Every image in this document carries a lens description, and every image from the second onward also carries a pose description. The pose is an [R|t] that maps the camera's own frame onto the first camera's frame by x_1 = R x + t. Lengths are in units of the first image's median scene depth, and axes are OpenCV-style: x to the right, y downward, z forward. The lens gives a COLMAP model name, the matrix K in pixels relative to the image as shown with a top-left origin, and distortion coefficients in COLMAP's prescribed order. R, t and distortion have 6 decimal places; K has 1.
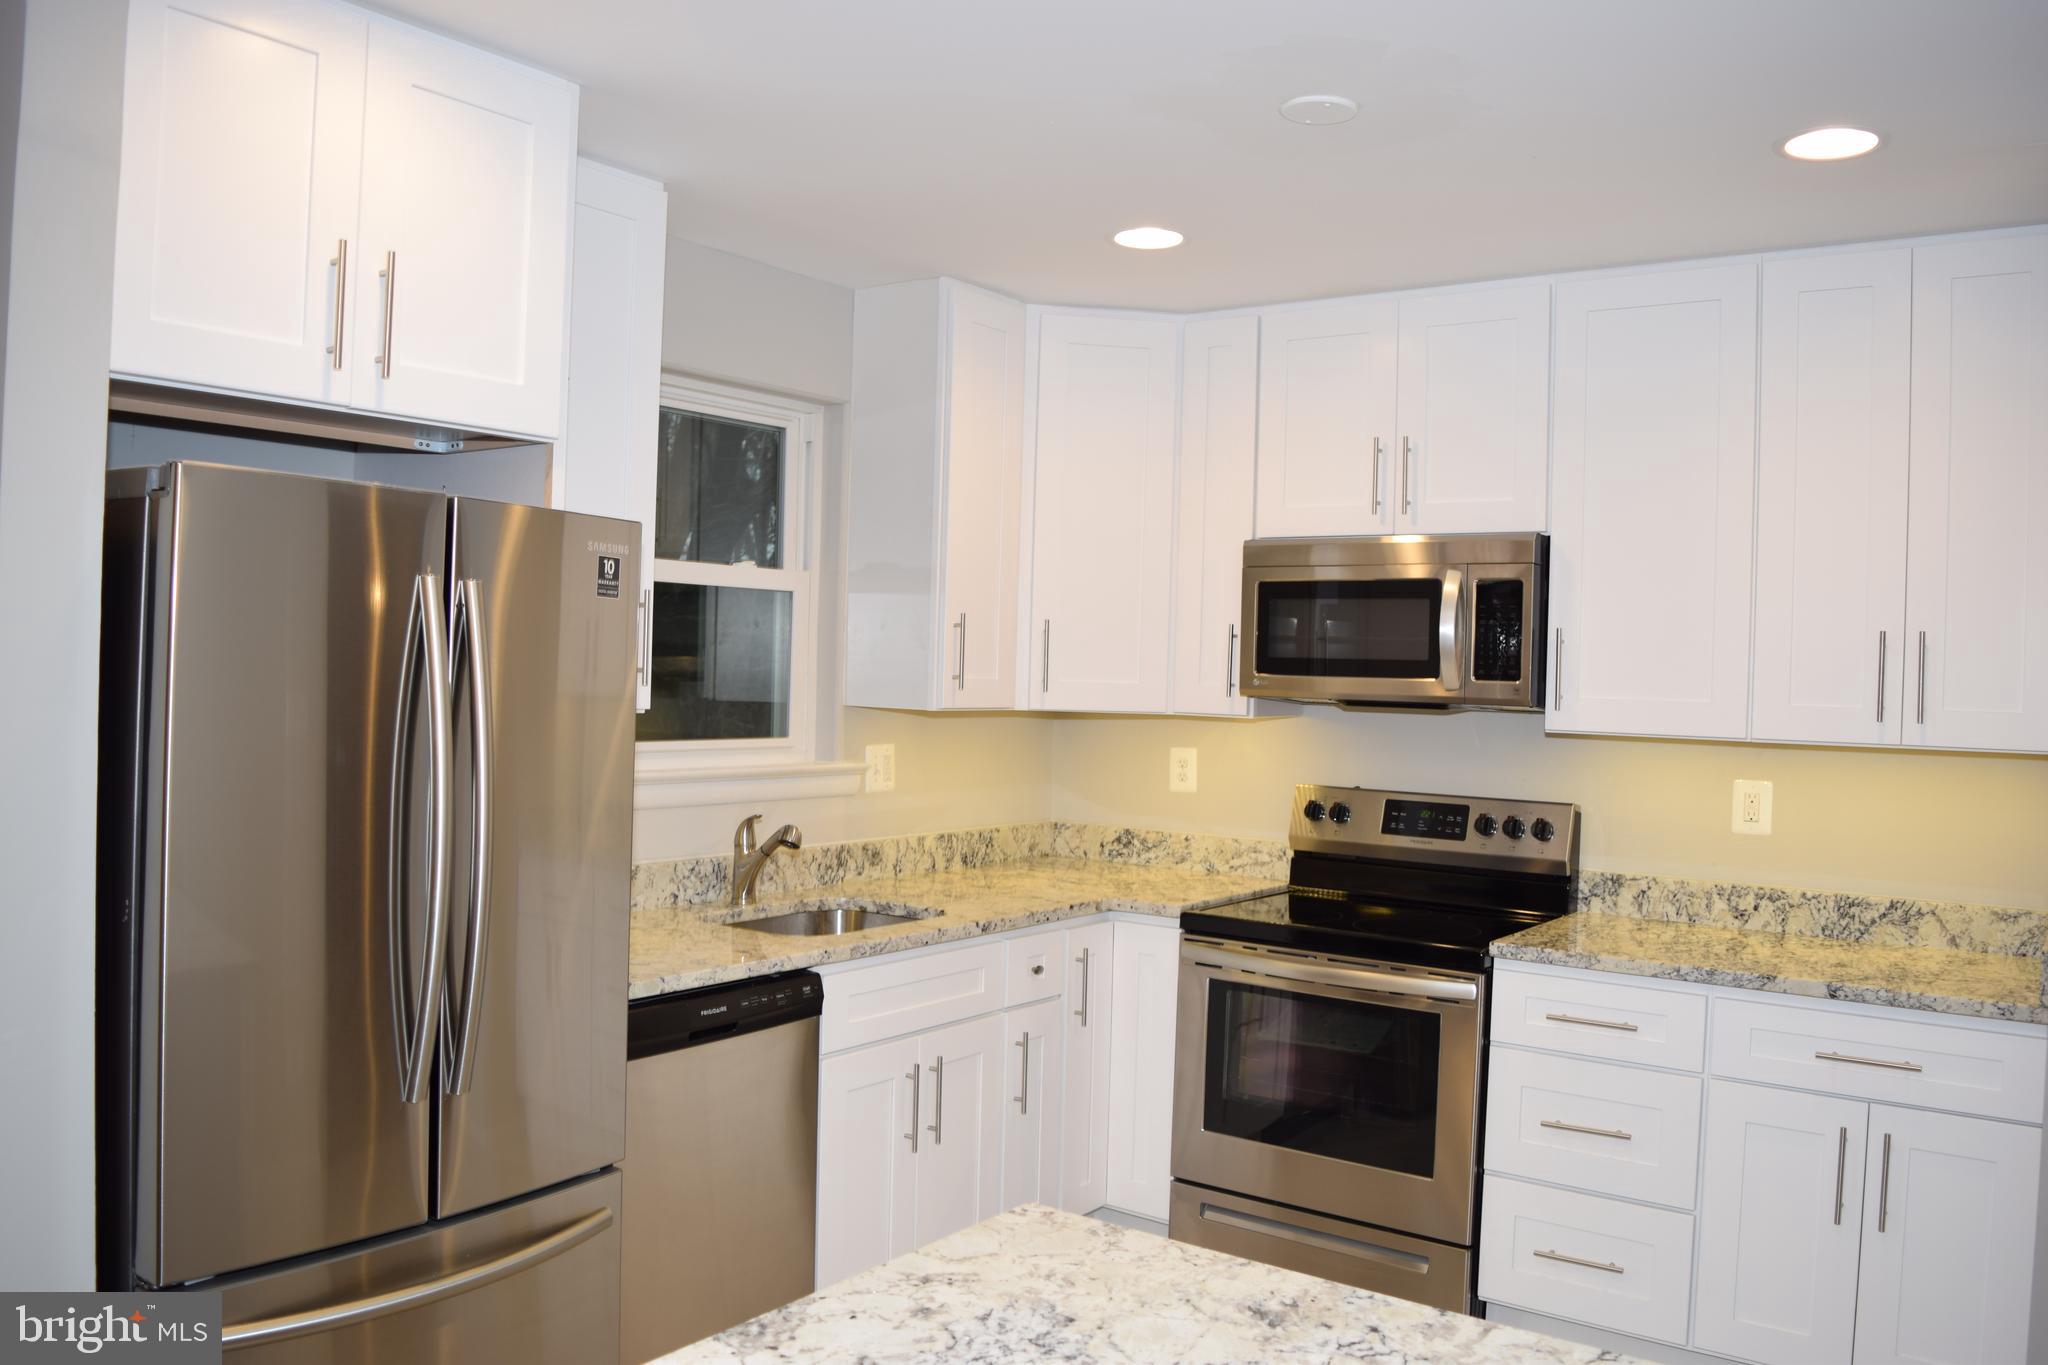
lens RADIAL K [[1615.4, 0, 1032.8], [0, 1615.4, 697.7], [0, 0, 1]] dist [-0.097902, 0.024833]
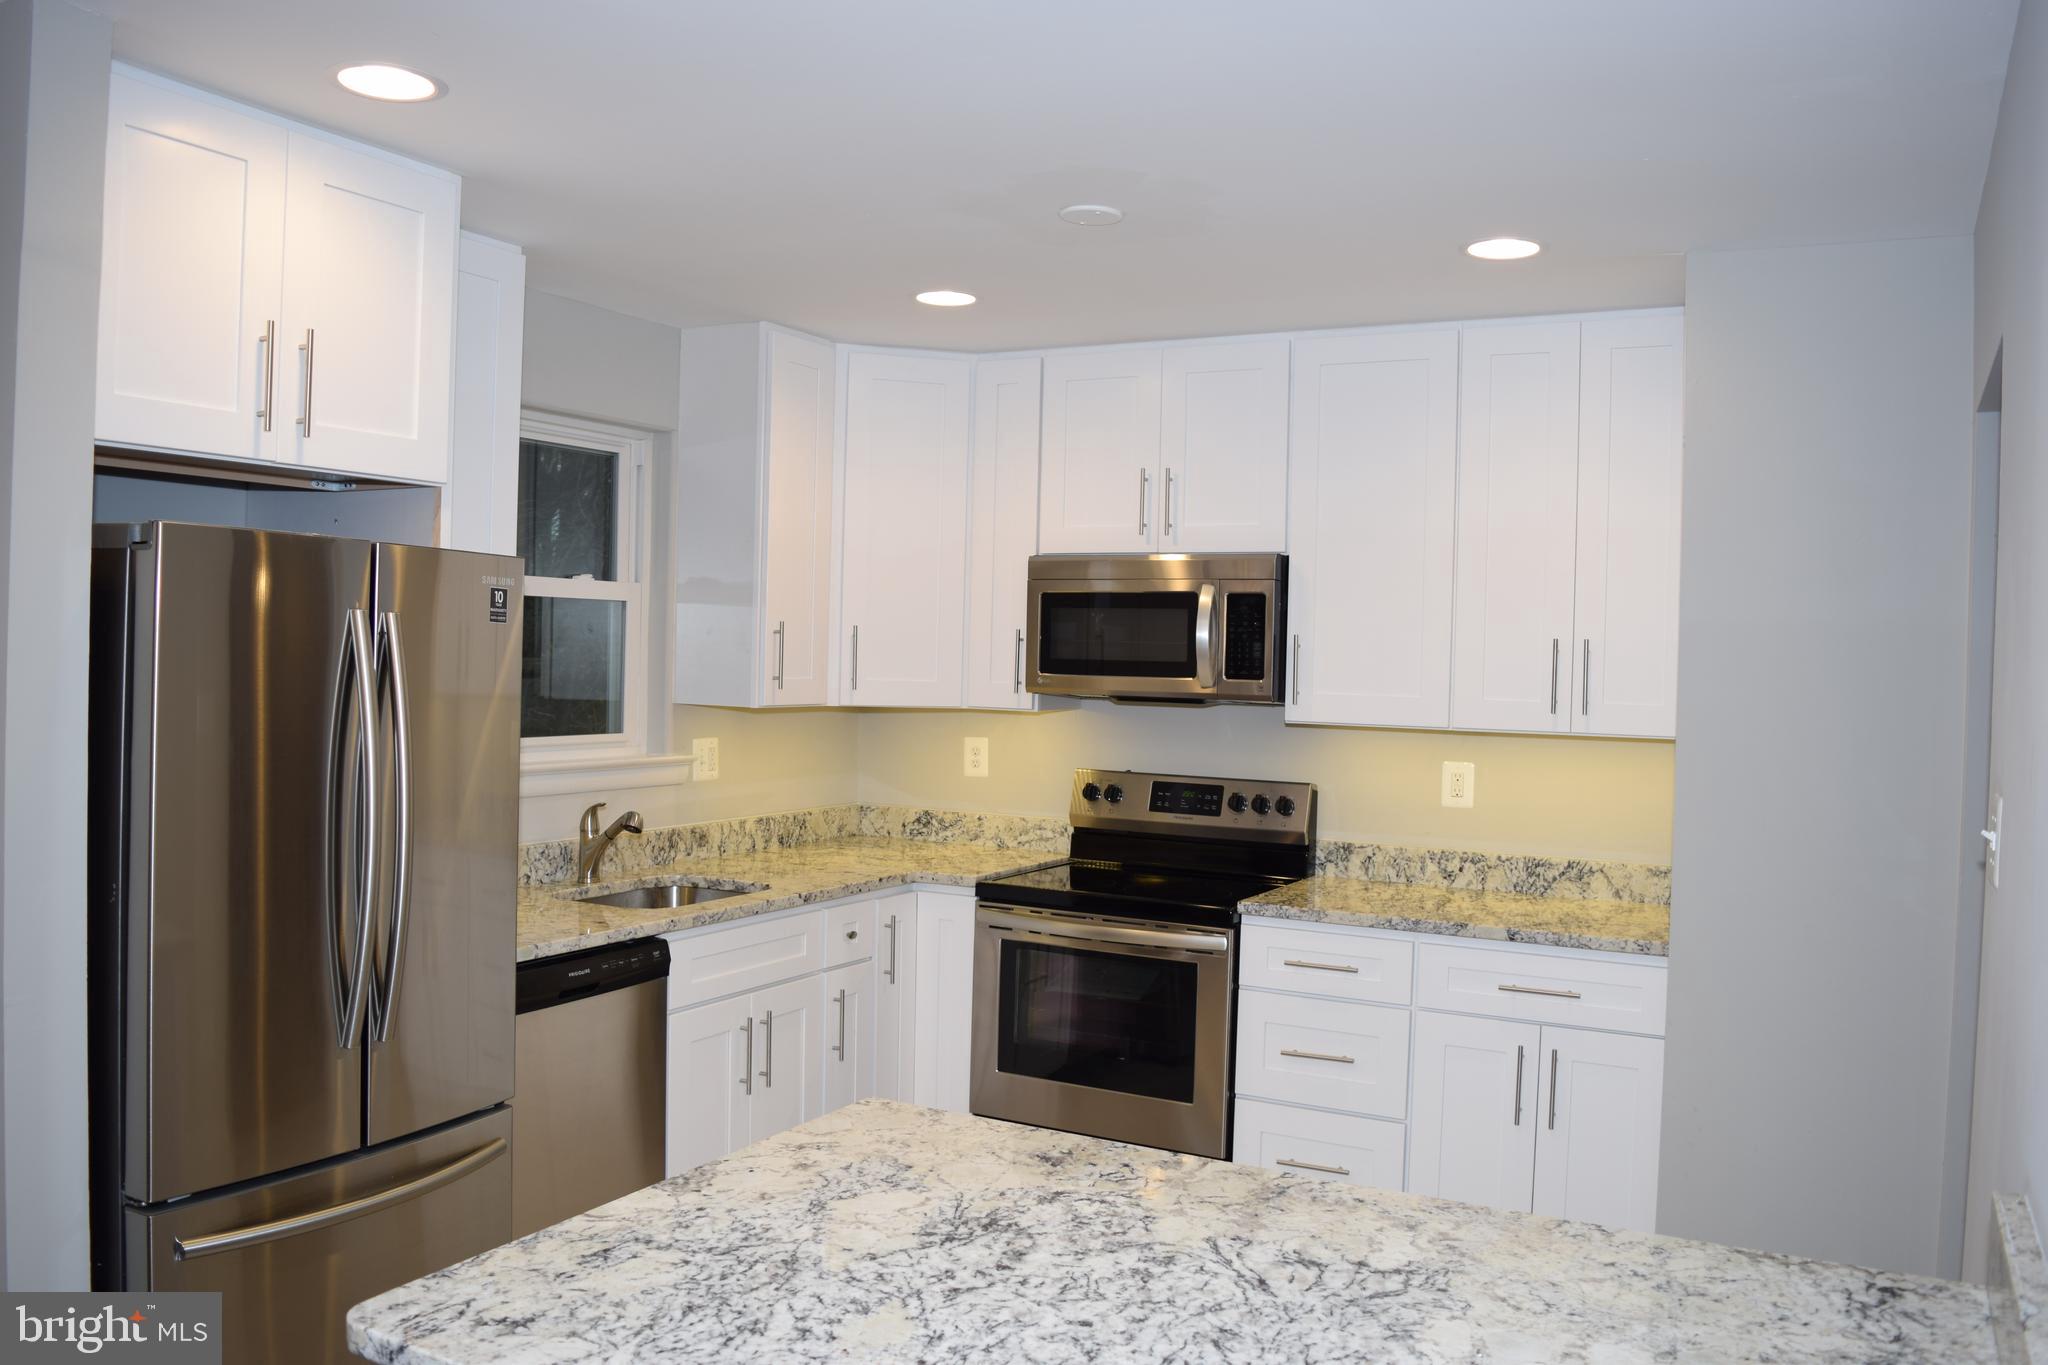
lens RADIAL K [[1615.4, 0, 1040.4], [0, 1615.4, 694.5], [0, 0, 1]] dist [-0.097902, 0.024833]
pose [[0.990649, -0.006937, 0.136259, -0.018528], [0.005541, 0.999928, 0.010625, -0.012677], [-0.136323, -0.009771, 0.990616, -0.143785]]
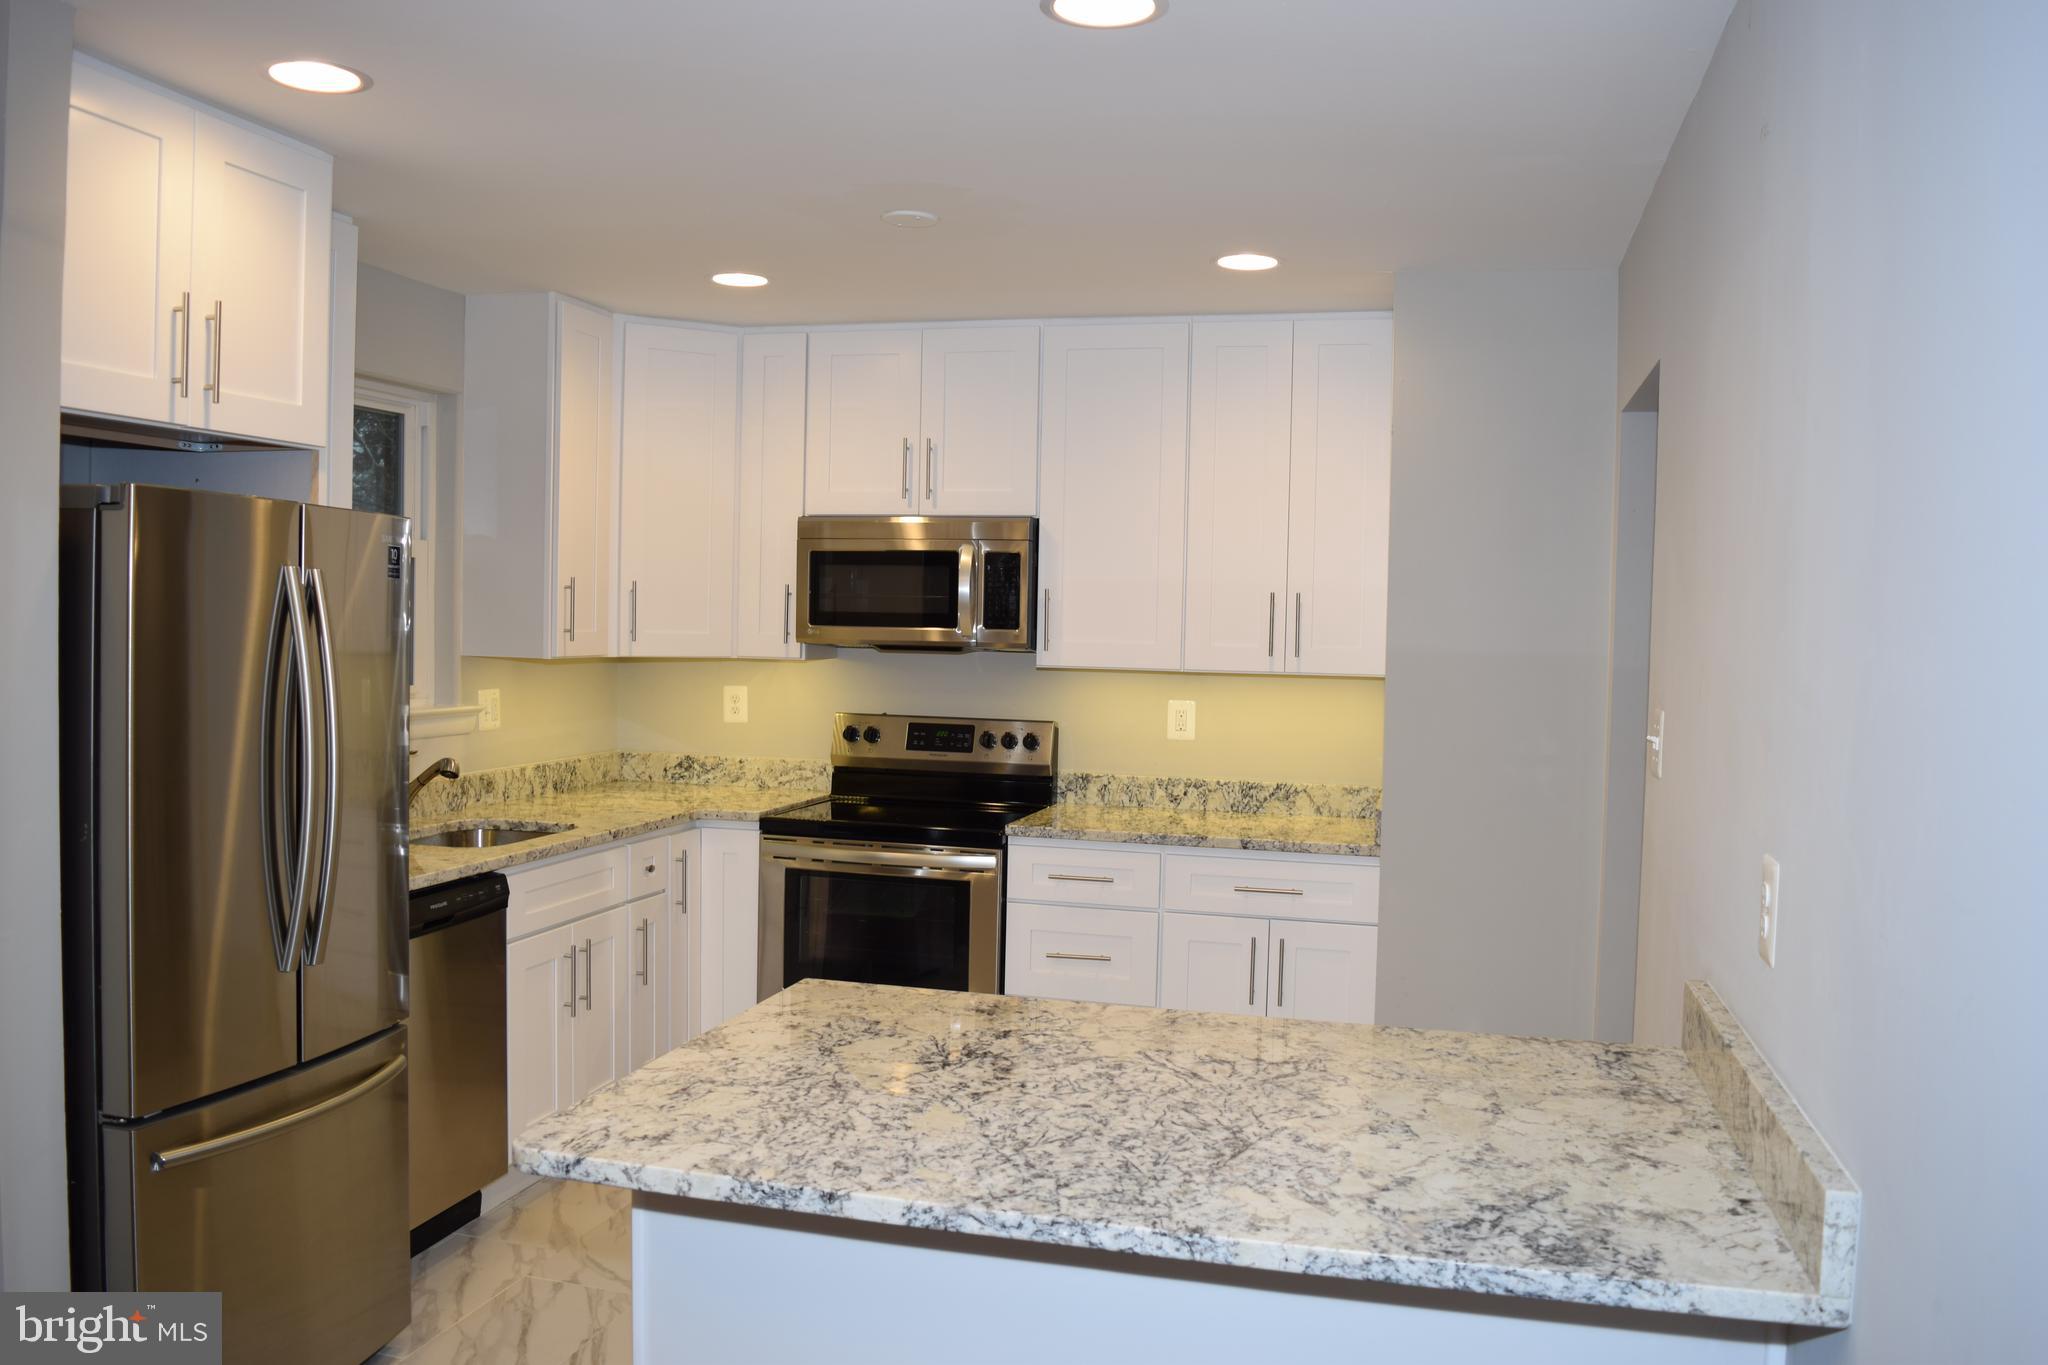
lens RADIAL K [[1615.4, 0, 1039.0], [0, 1615.4, 723.2], [0, 0, 1]] dist [-0.097902, 0.024833]
pose [[0.929170, -0.031066, 0.368345, -0.168445], [0.010869, 0.998328, 0.056780, -0.008501], [-0.369493, -0.048755, 0.927953, -0.240735]]
